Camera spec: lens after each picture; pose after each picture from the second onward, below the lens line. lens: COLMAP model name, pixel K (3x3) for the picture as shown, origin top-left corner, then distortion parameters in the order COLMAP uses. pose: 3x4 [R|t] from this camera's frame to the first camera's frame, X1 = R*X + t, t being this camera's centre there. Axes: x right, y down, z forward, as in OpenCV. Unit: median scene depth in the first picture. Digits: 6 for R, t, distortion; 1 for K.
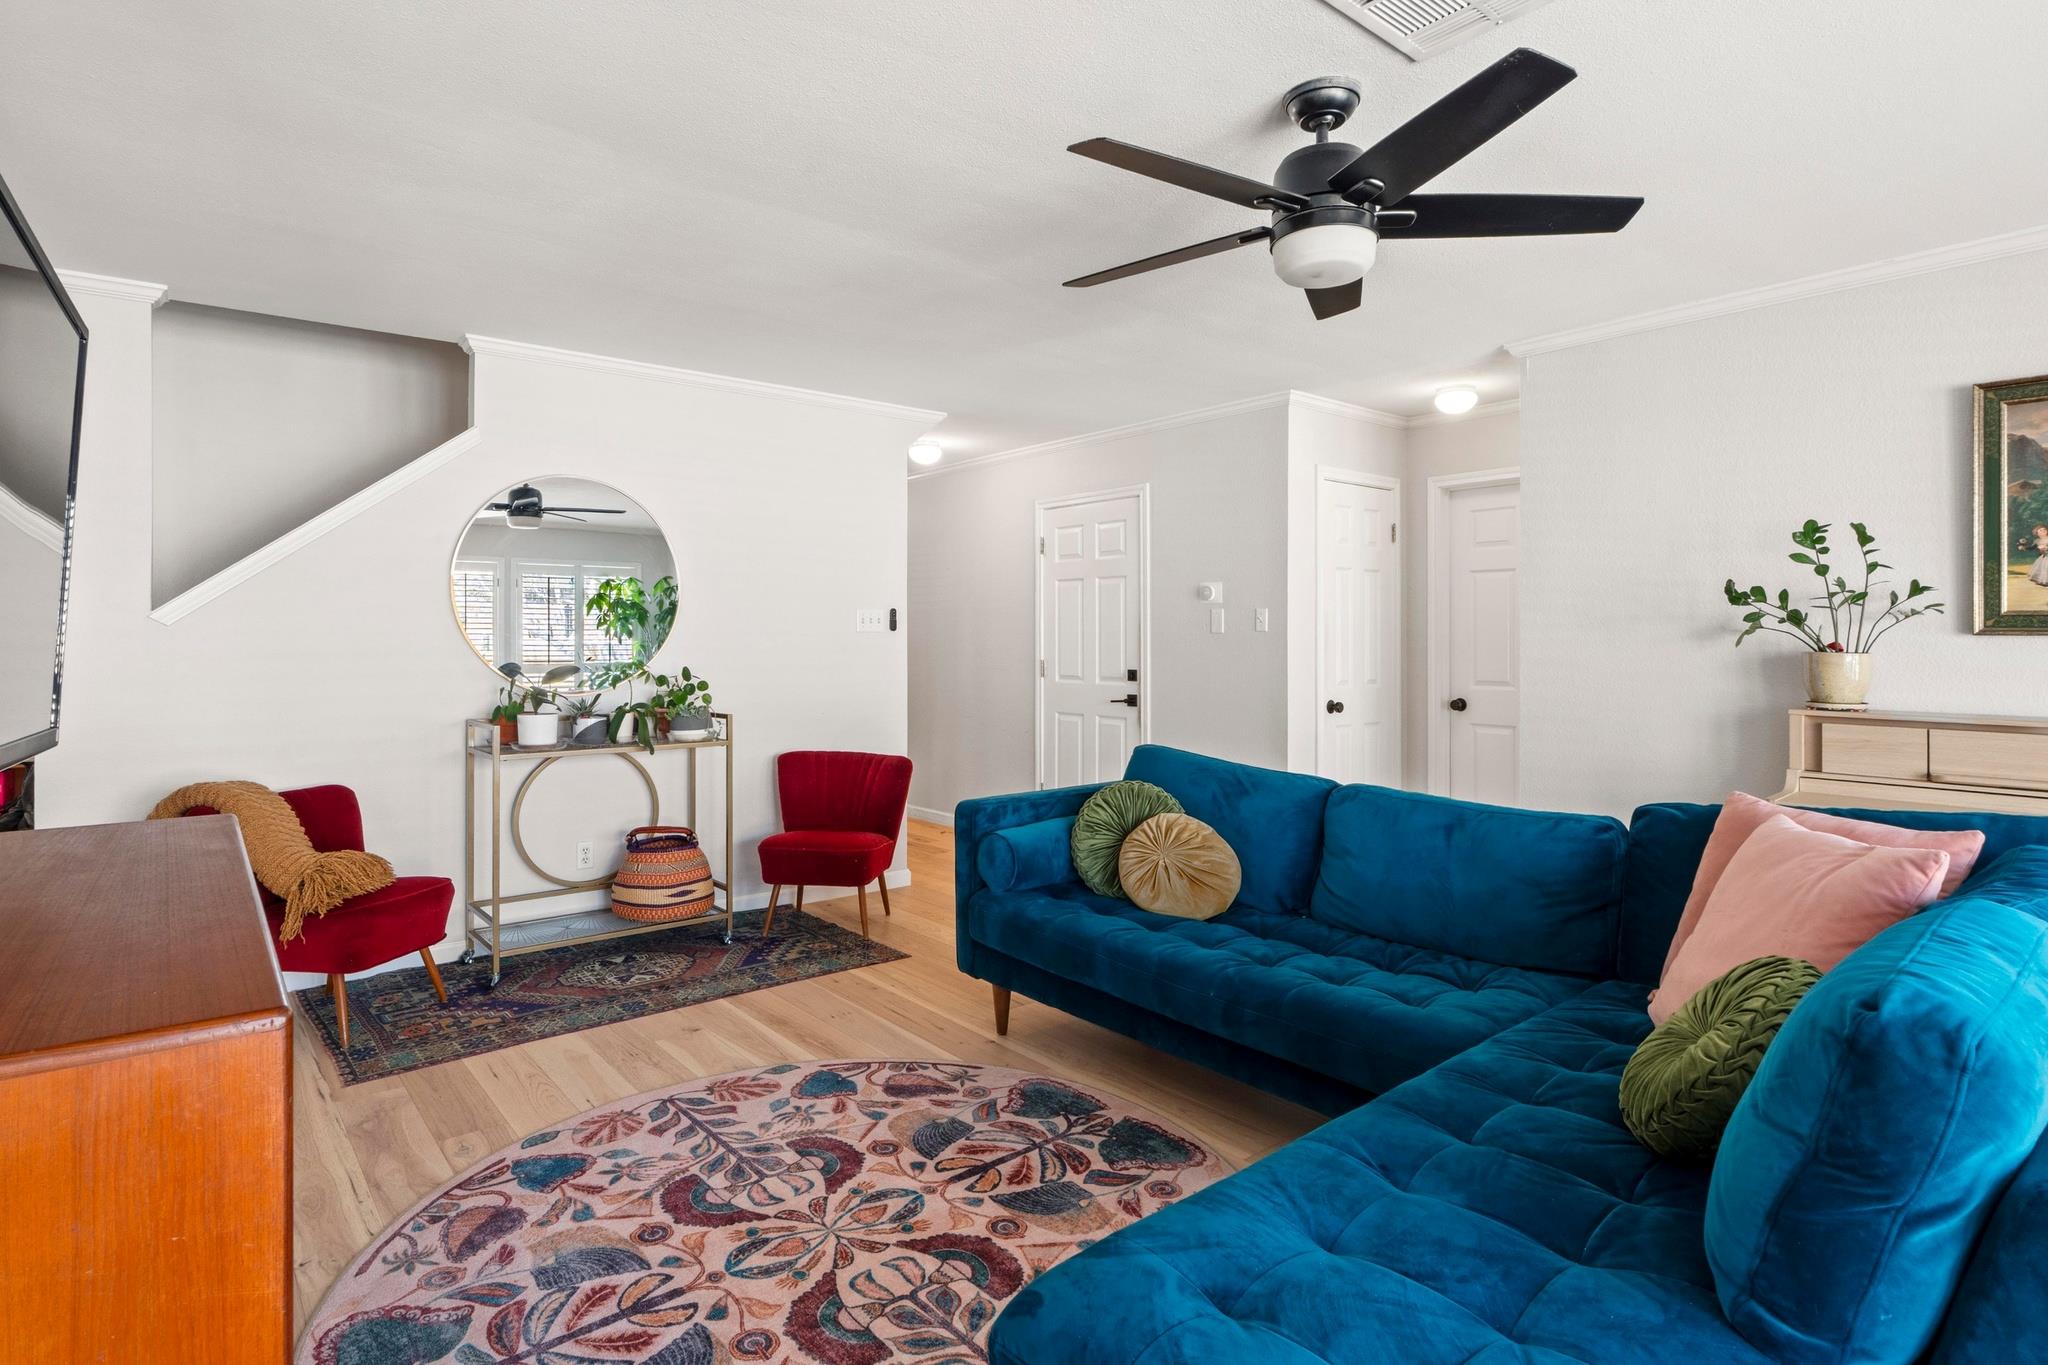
lens RADIAL K [[1063.3, 0, 1013.1], [0, 1063.3, 639.7], [0, 0, 1]] dist [-0.000503, 0.000440]
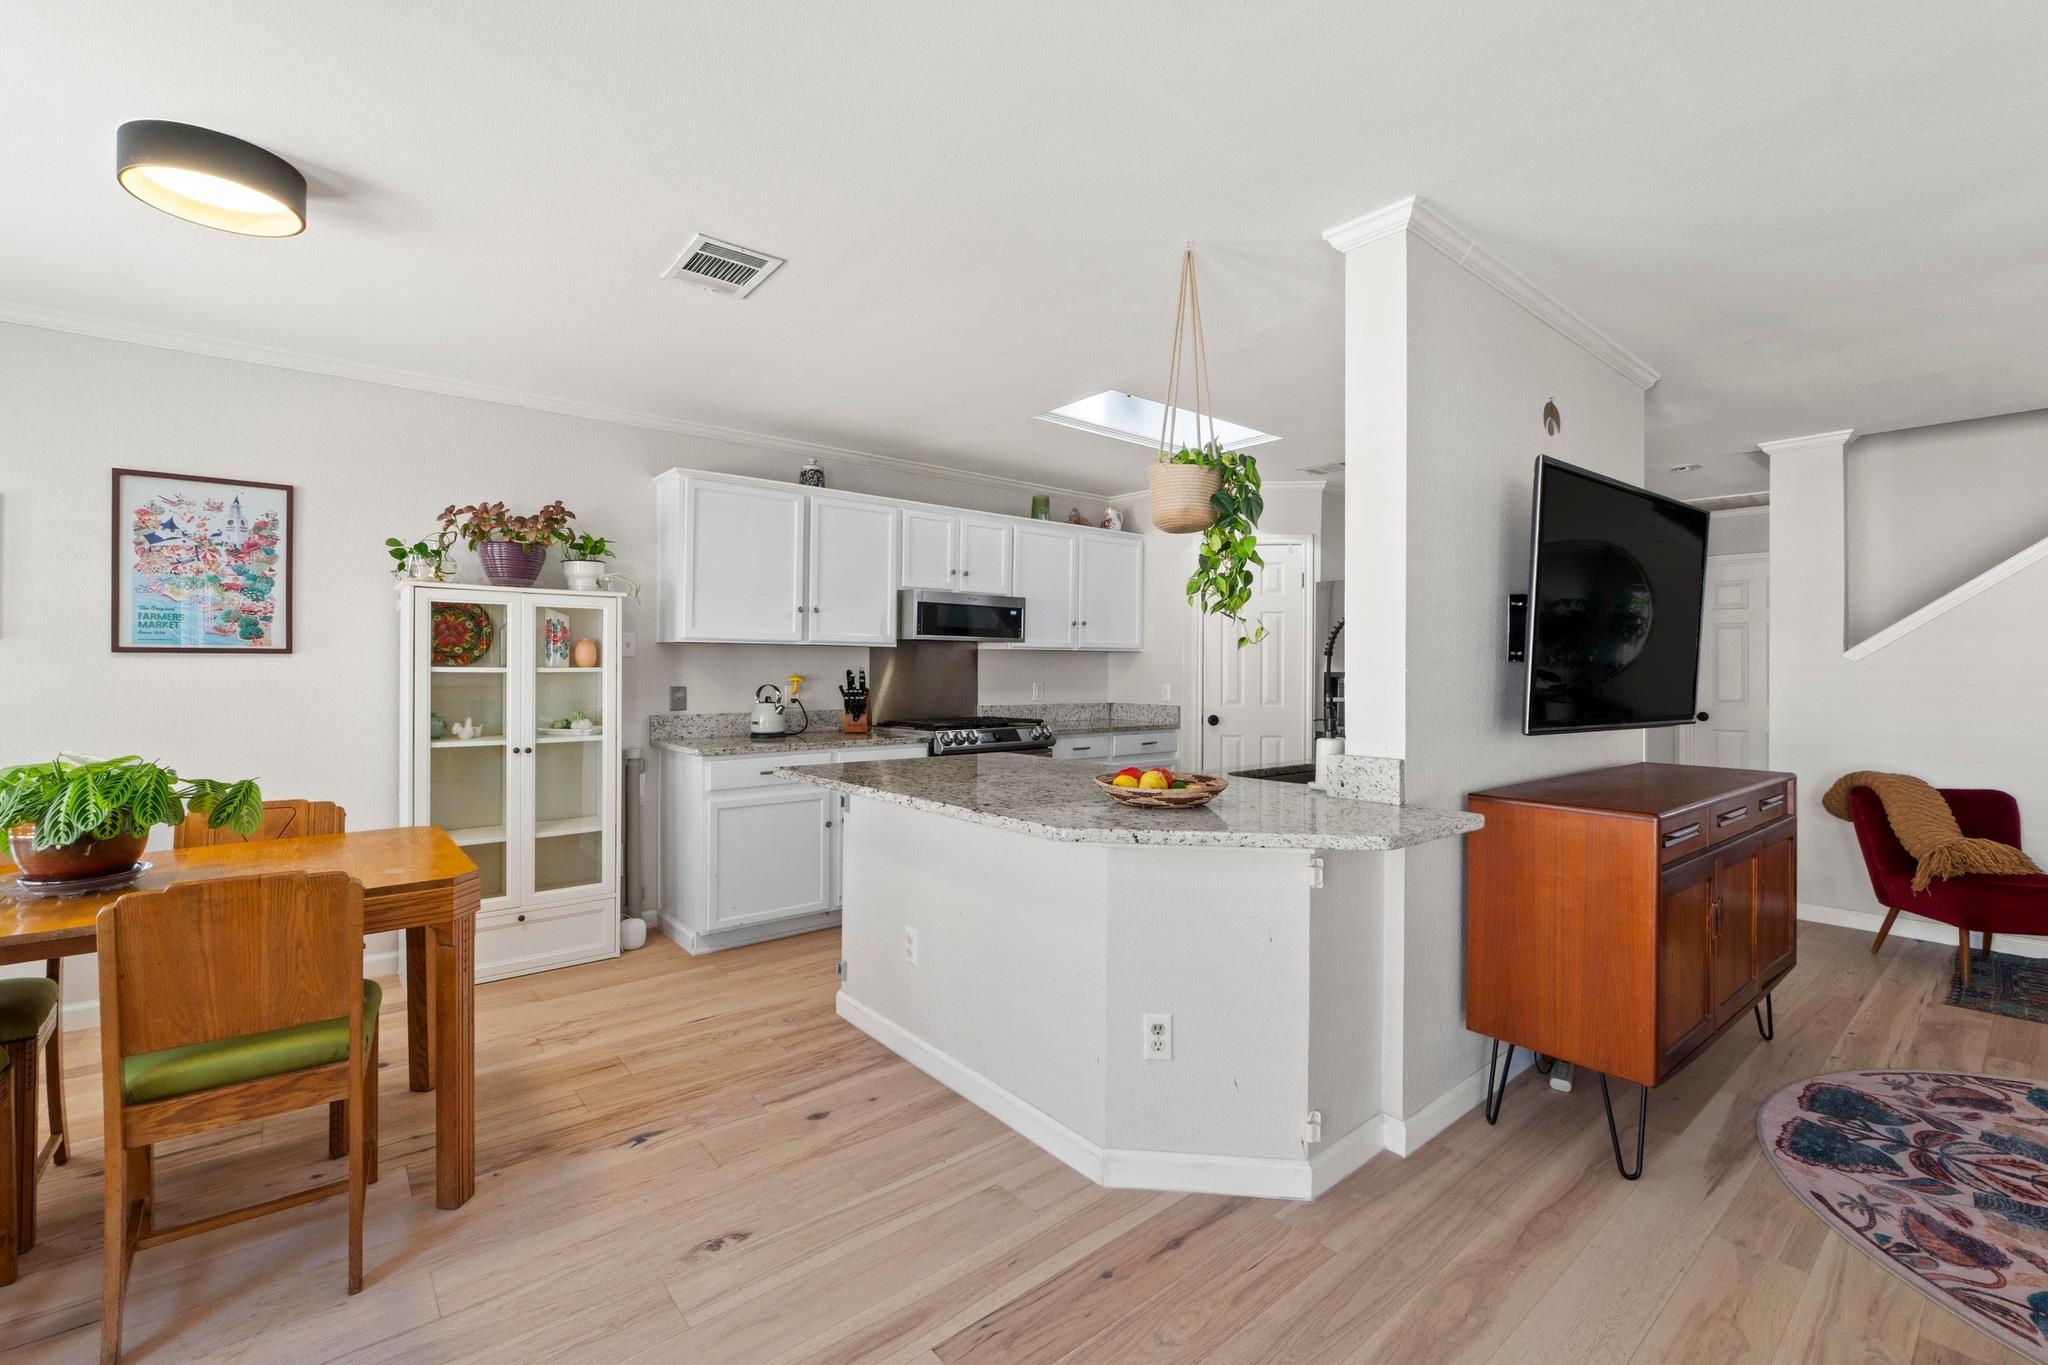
lens RADIAL K [[879.8, 0, 1023.9], [0, 879.8, 665.2], [0, 0, 1]] dist [-0.007021, 0.000149]
pose [[0.011901, -0.003181, -0.999924, 0.490826], [-0.003597, 0.999988, -0.003224, -0.000189], [0.999923, 0.003636, 0.011890, -0.189808]]
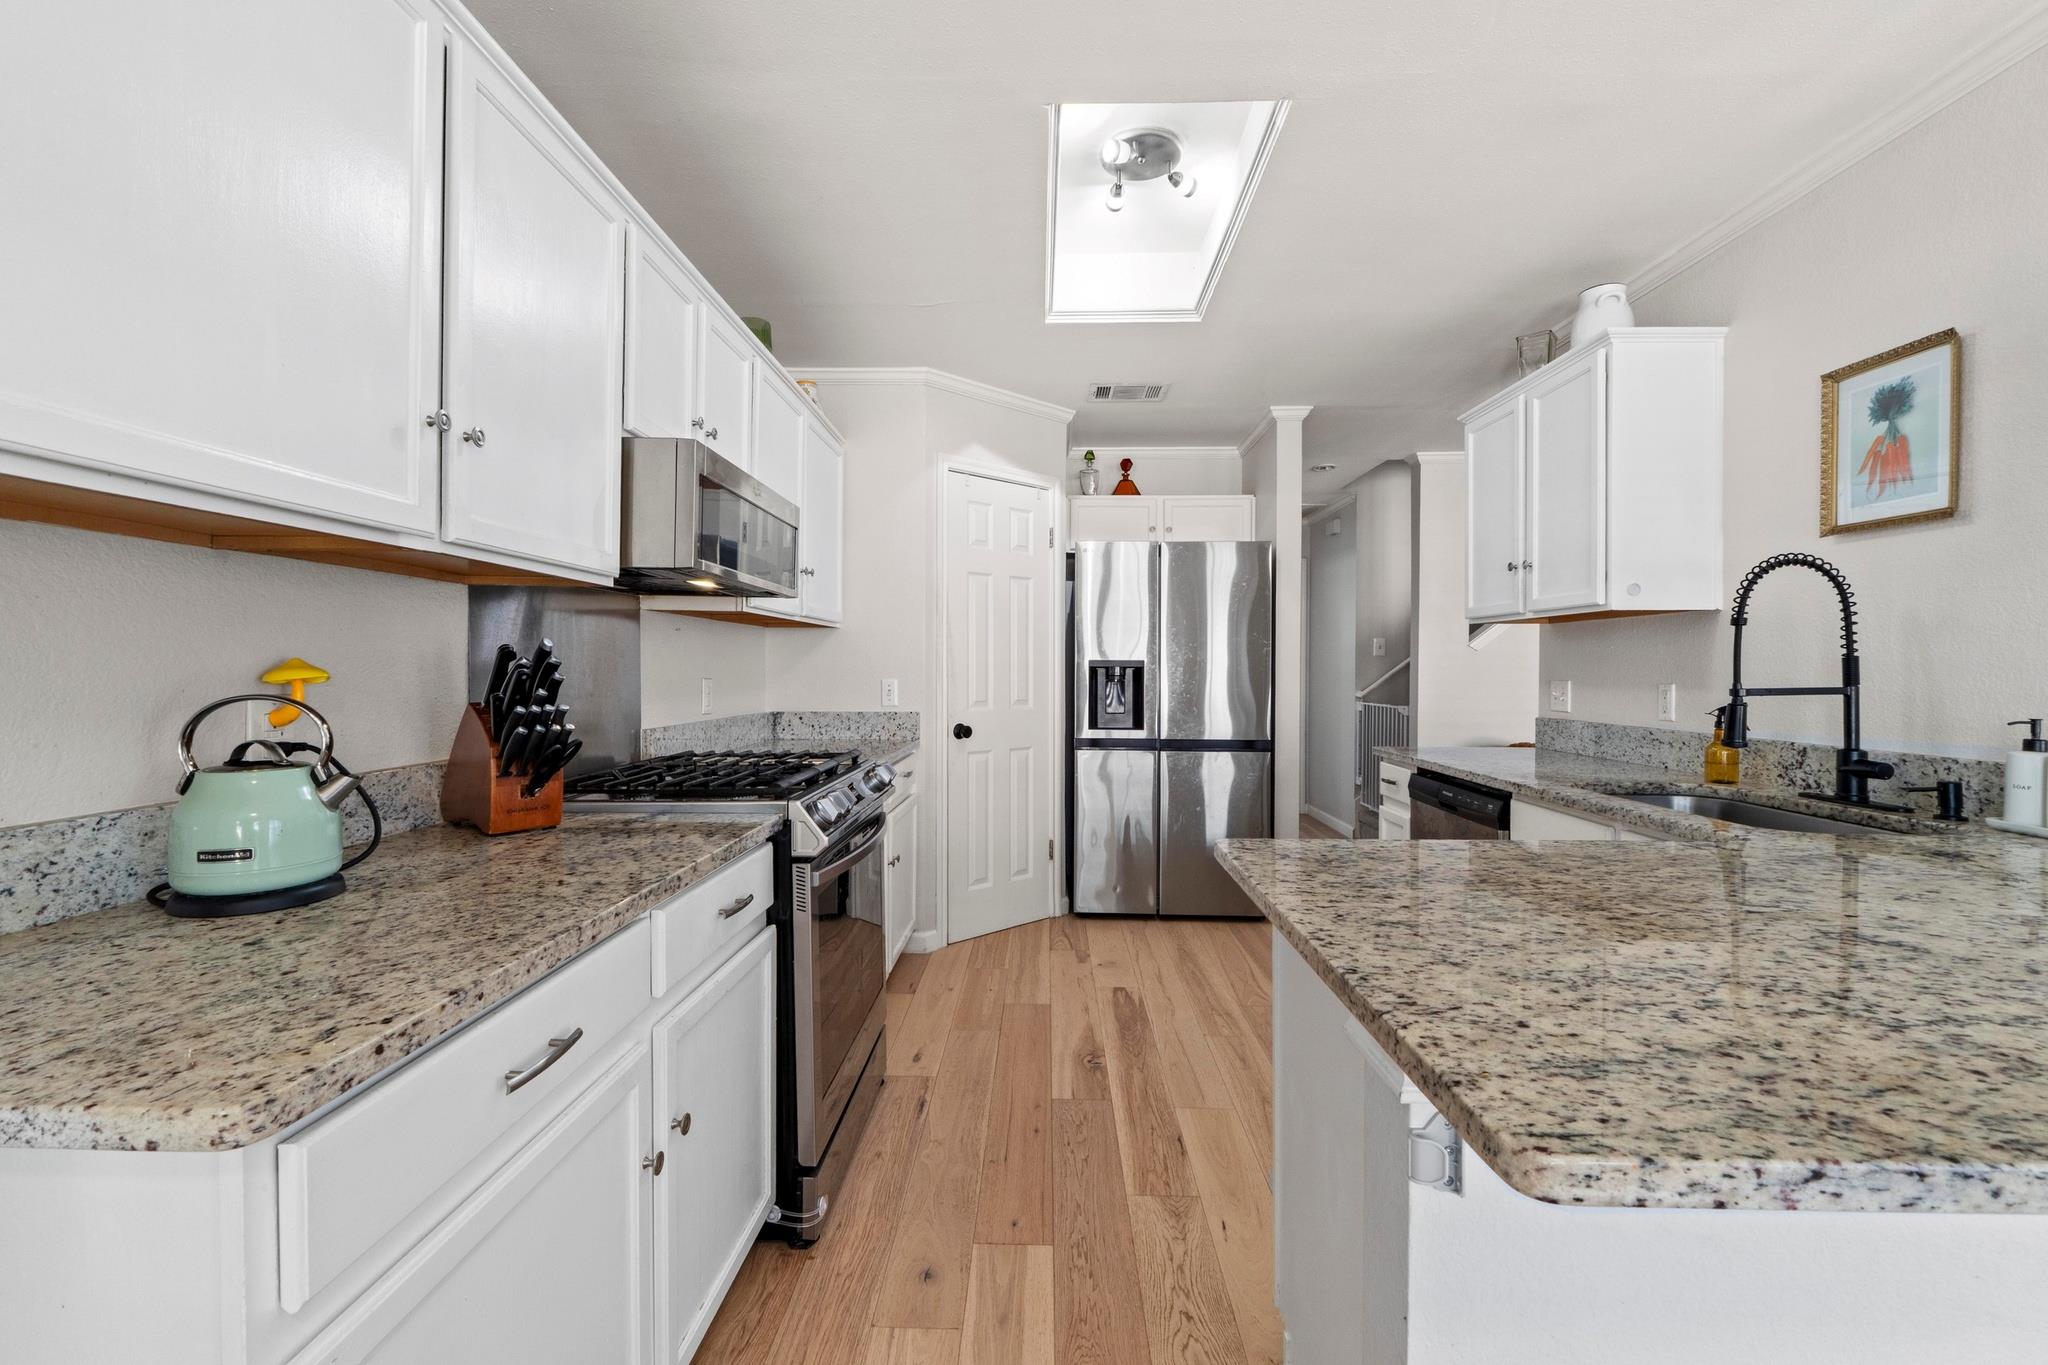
lens RADIAL K [[879.8, 0, 1015.7], [0, 879.8, 678.9], [0, 0, 1]] dist [-0.007021, 0.000149]
pose [[0.755319, 0.010410, -0.655274, -0.552474], [-0.002057, 0.999907, 0.013514, 0.018170], [0.655354, -0.008859, 0.755270, -0.697043]]
